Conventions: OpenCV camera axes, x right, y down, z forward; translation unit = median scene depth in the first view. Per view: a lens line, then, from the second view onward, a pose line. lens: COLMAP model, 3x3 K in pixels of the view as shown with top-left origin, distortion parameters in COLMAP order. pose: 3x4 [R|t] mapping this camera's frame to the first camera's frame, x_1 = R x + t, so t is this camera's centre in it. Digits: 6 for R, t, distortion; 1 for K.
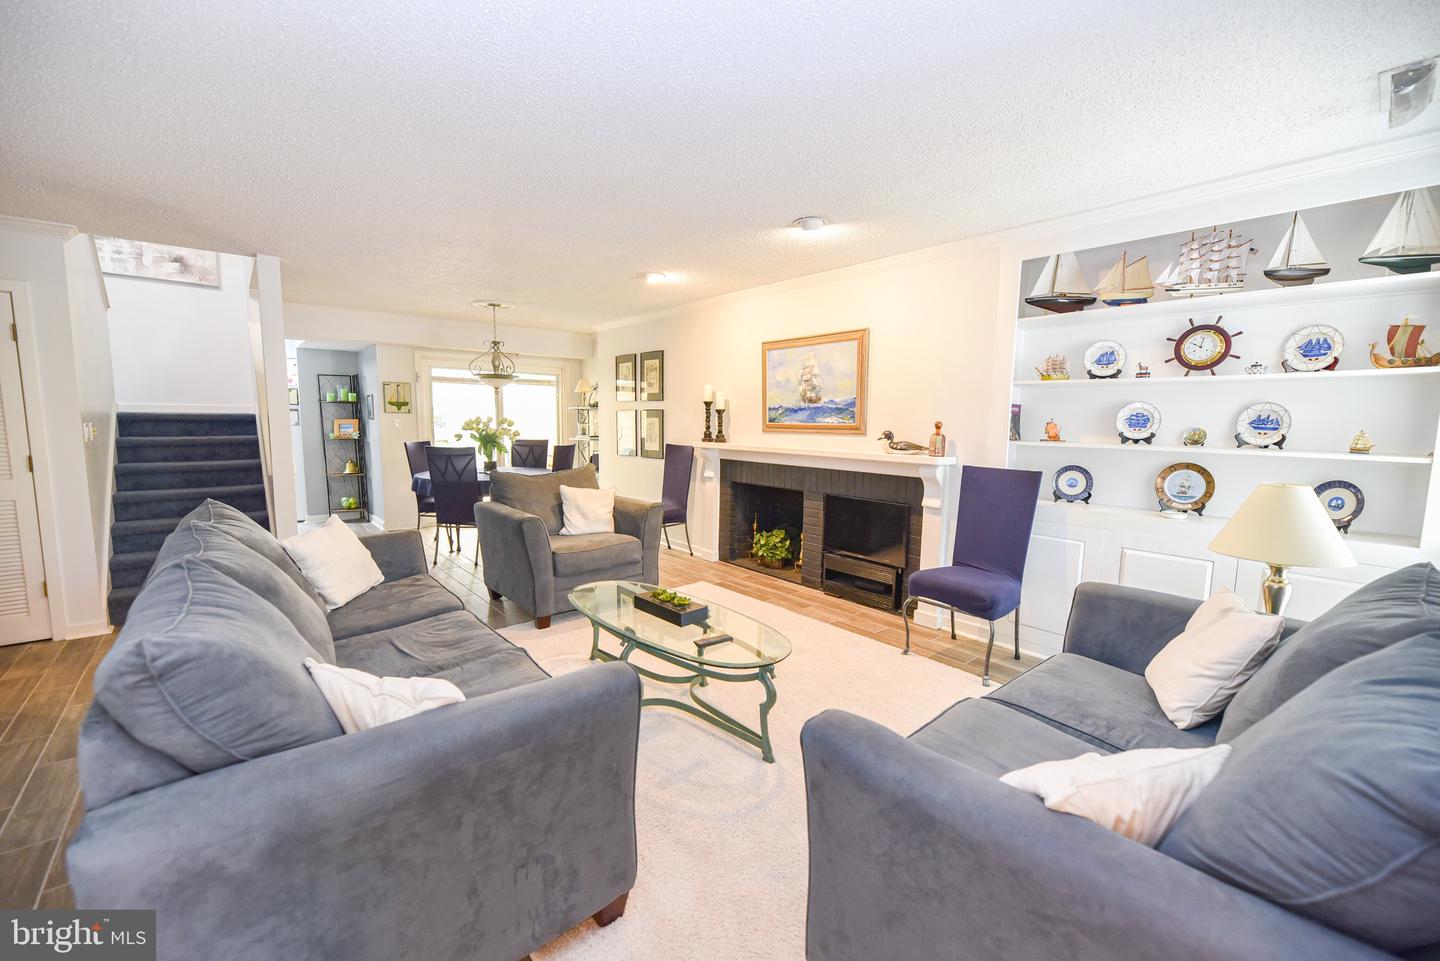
lens RADIAL K [[578.1, 0, 724.8], [0, 578.1, 485.1], [0, 0, 1]] dist [0.003765, -0.004571]
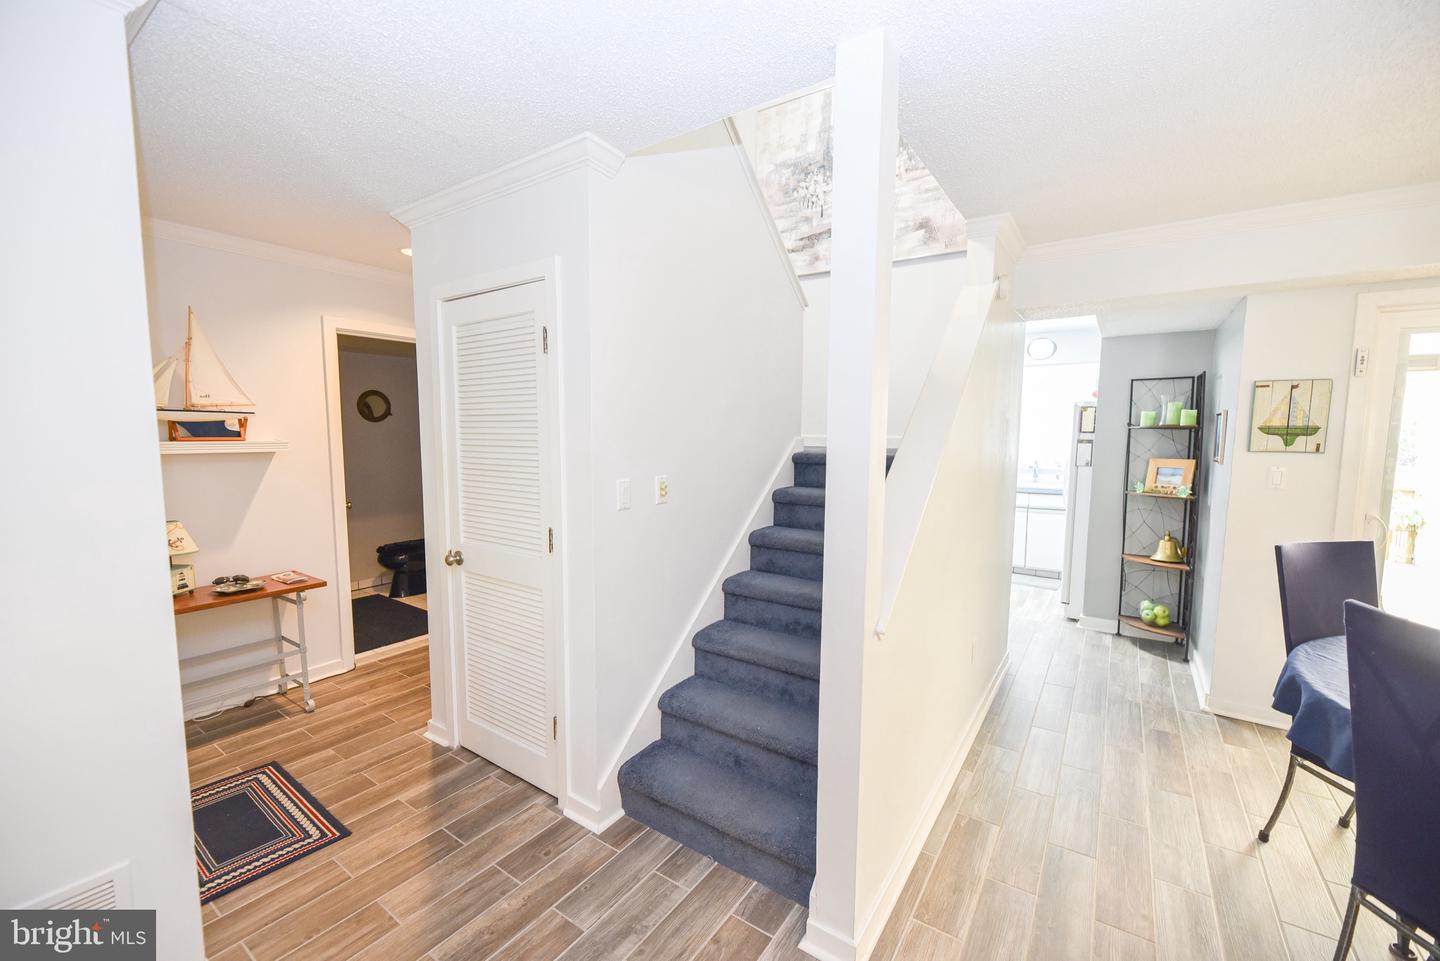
lens RADIAL K [[578.1, 0, 724.8], [0, 578.1, 485.1], [0, 0, 1]] dist [0.003765, -0.004571]
pose [[0.255540, 0.081504, -0.963357, -0.246039], [-0.112927, 0.992136, 0.053984, -0.073081], [0.960181, 0.094994, 0.262734, 0.470495]]
